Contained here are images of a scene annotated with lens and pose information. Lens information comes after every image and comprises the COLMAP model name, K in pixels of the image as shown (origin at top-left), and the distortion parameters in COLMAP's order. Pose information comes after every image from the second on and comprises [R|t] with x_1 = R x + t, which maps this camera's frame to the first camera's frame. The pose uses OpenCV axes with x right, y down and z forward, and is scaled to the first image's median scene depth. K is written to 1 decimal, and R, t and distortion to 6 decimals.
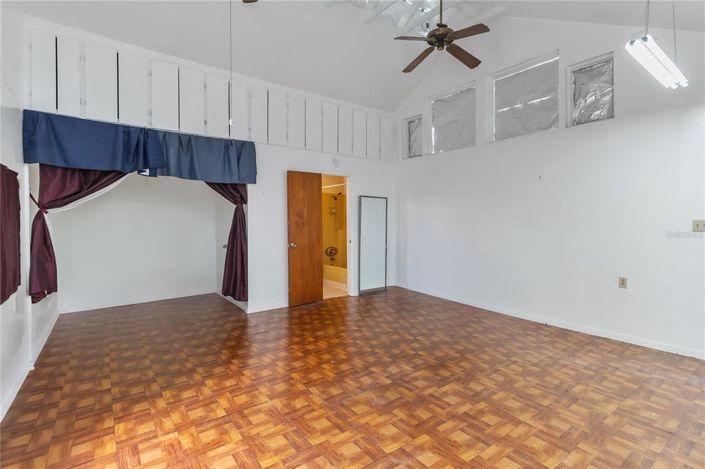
lens RADIAL K [[343.0, 0, 352.3], [0, 343.0, 223.9], [0, 0, 1]] dist [0.003763, 0.000260]
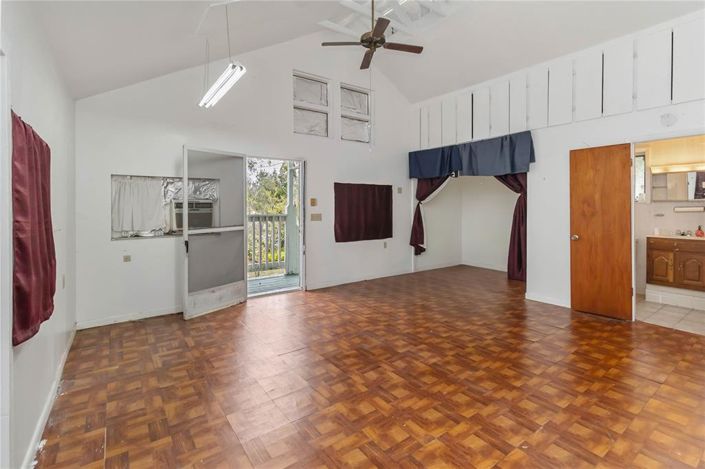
lens RADIAL K [[328.4, 0, 353.8], [0, 328.4, 209.4], [0, 0, 1]] dist [-0.019142, -0.000107]
pose [[-0.015458, 0.002791, -0.999877, 0.733289], [-0.015940, 0.999868, 0.003037, -0.000876], [0.999753, 0.015985, -0.015411, 0.538201]]
